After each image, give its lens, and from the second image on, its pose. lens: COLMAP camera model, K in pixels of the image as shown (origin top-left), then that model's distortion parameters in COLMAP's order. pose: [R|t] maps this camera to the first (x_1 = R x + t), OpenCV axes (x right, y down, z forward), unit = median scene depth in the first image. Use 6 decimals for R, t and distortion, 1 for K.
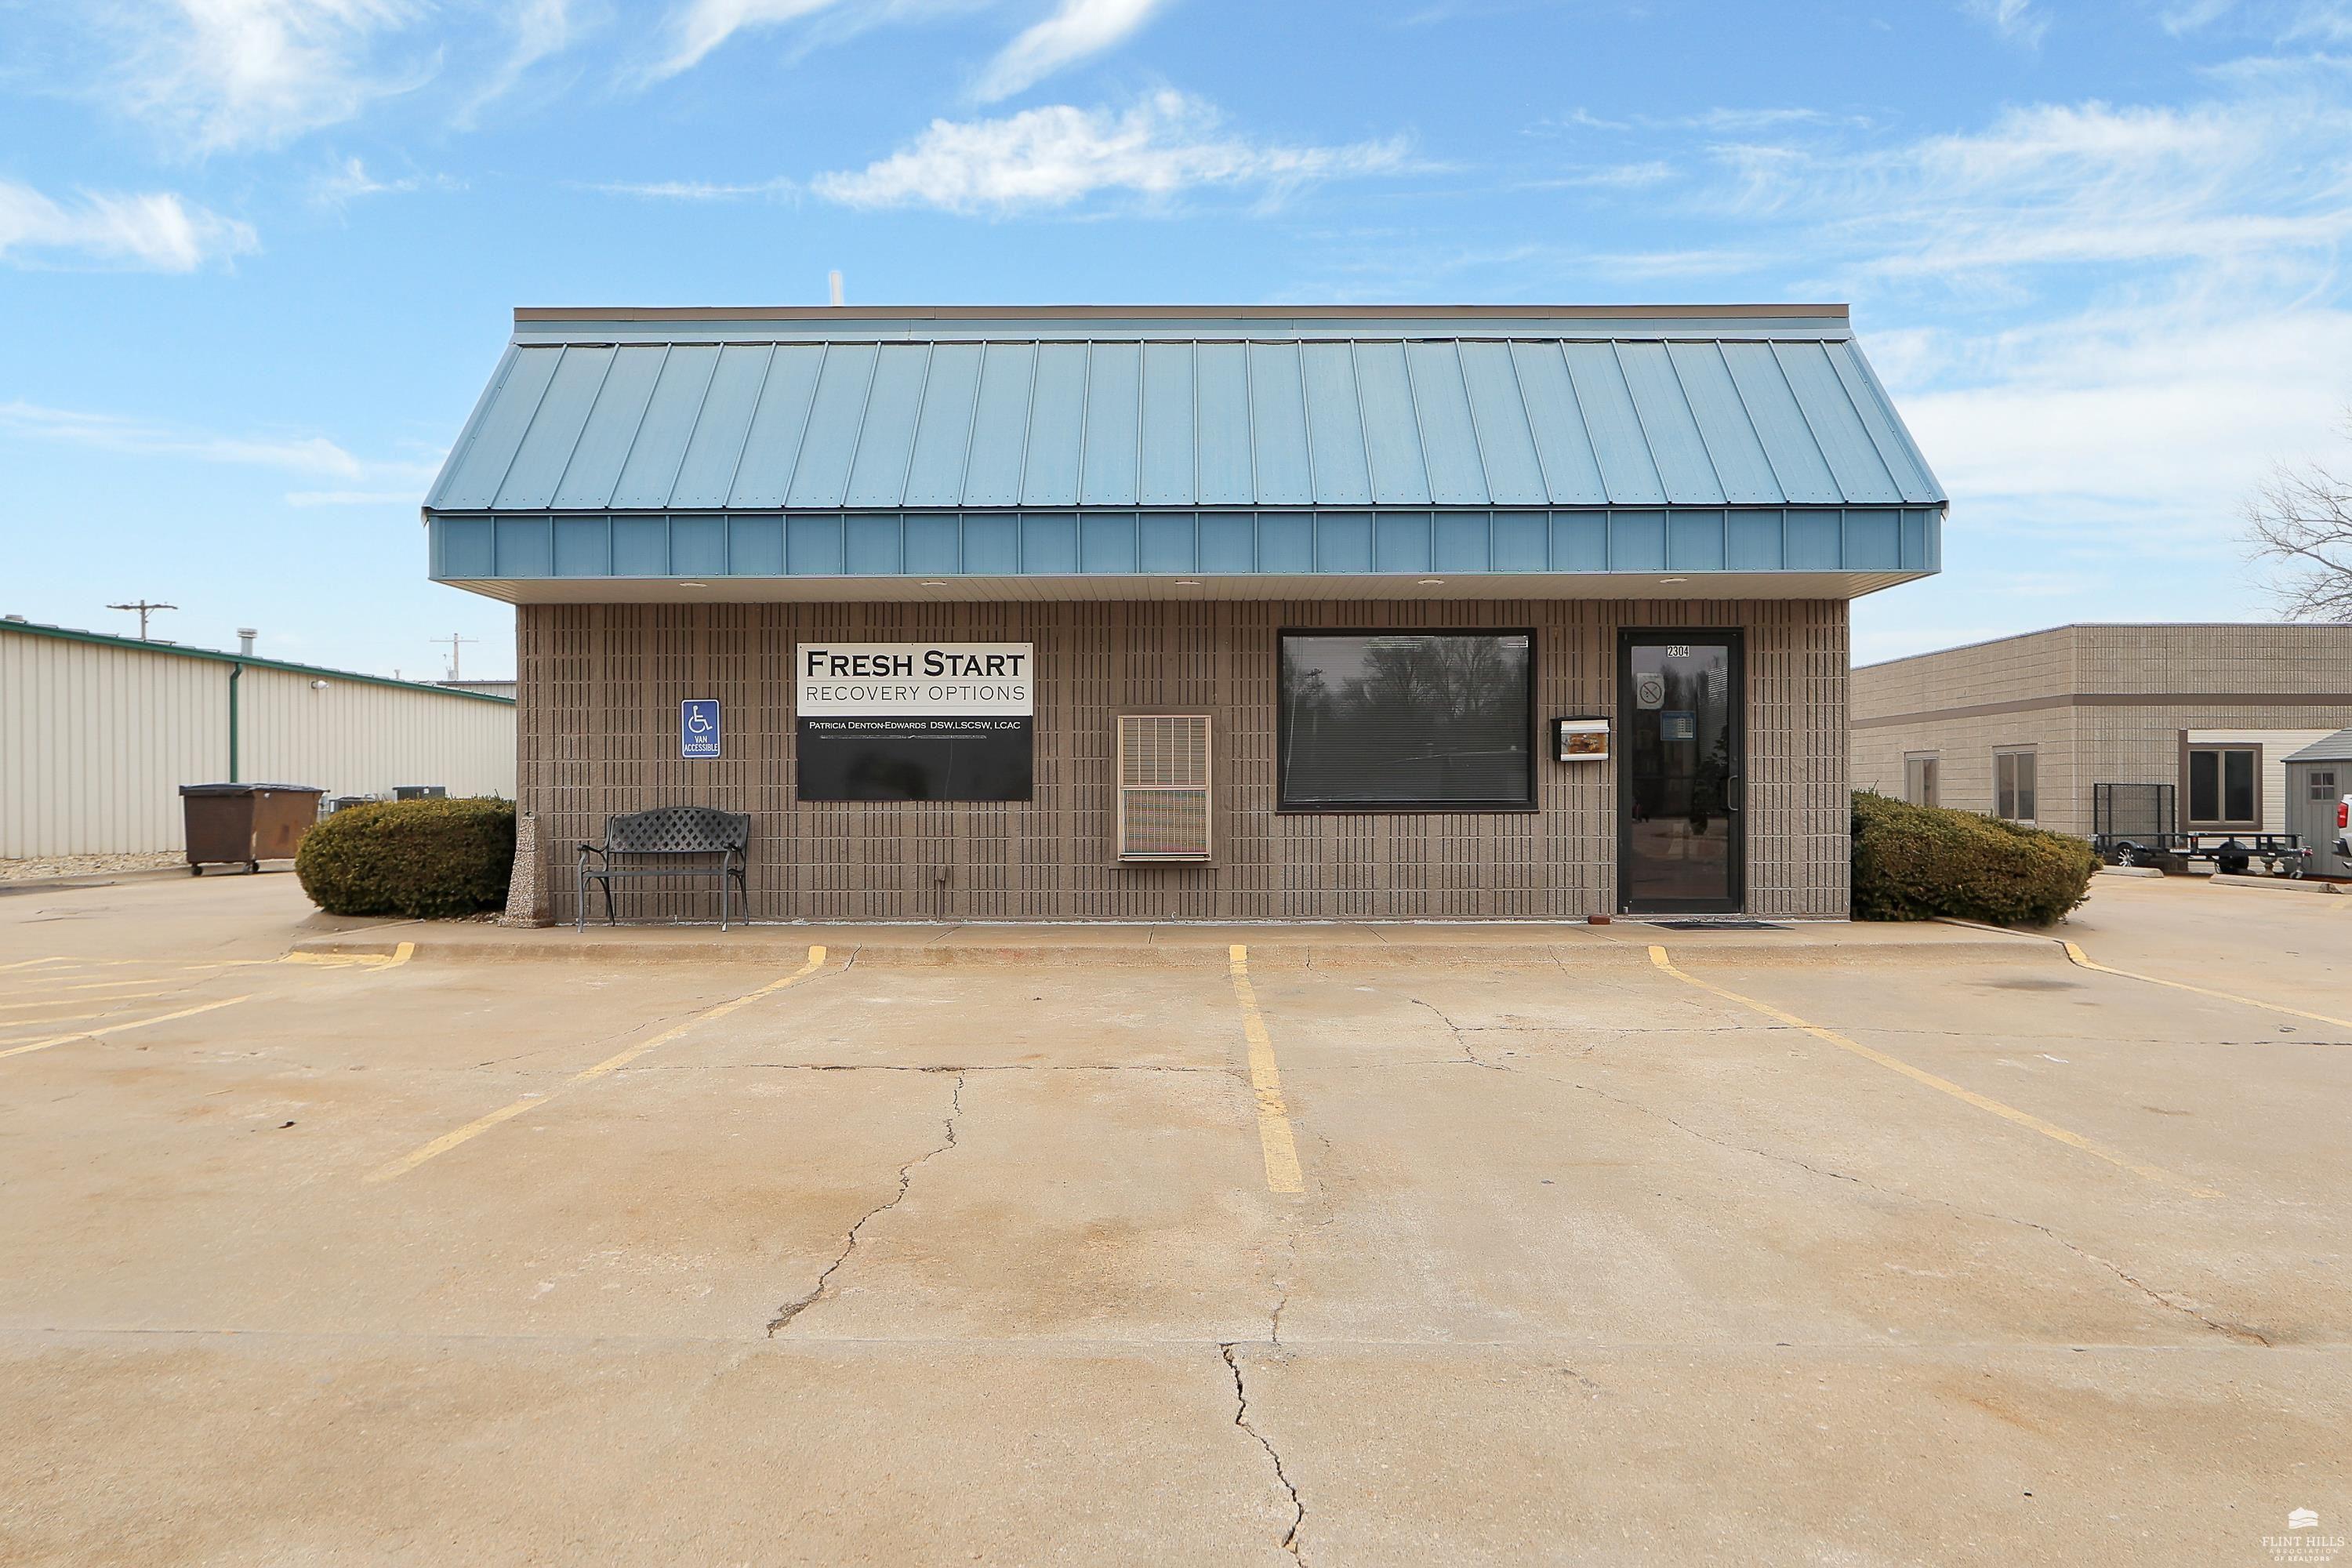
lens RADIAL K [[893.6, 0, 1179.0], [0, 893.6, 790.1], [0, 0, 1]] dist [-0.000745, 0.000557]
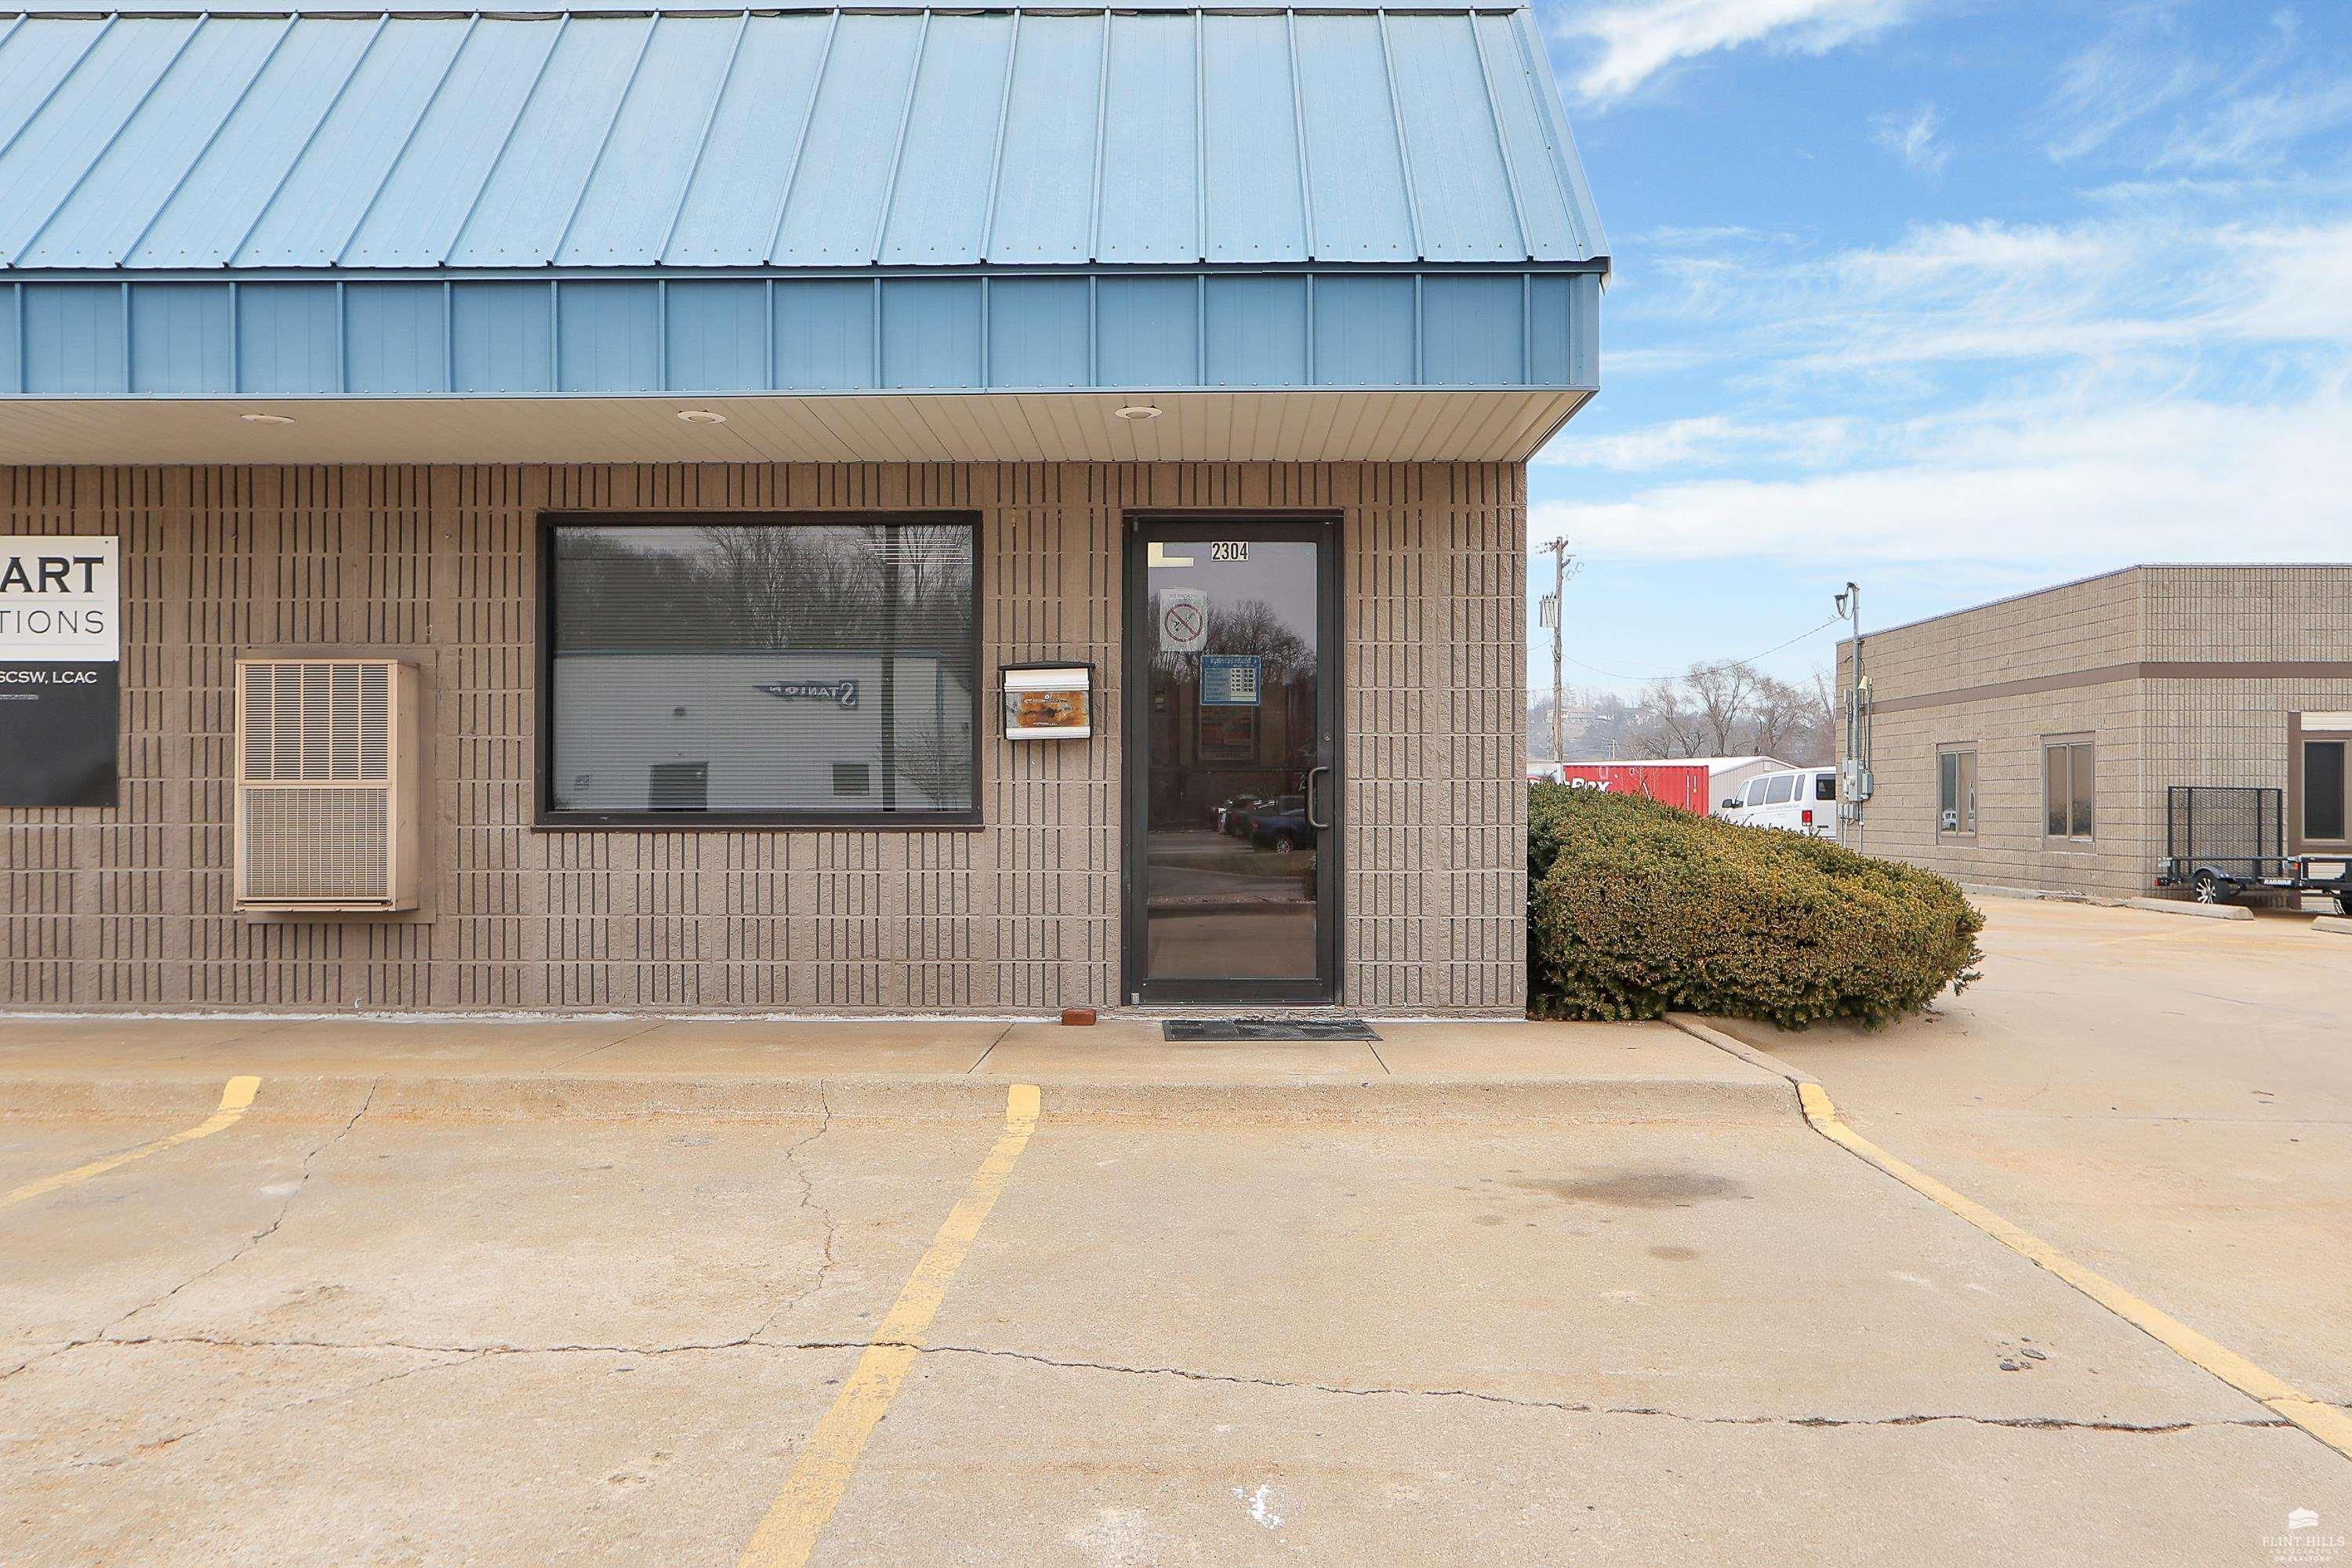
lens RADIAL K [[1056.3, 0, 1180.0], [0, 1056.3, 792.7], [0, 0, 1]] dist [-0.002774, 0.002292]
pose [[0.999911, 0.002943, -0.013021, 0.539016], [-0.002957, 0.999995, -0.001018, 0.001579], [0.013018, 0.001057, 0.999915, 0.317551]]
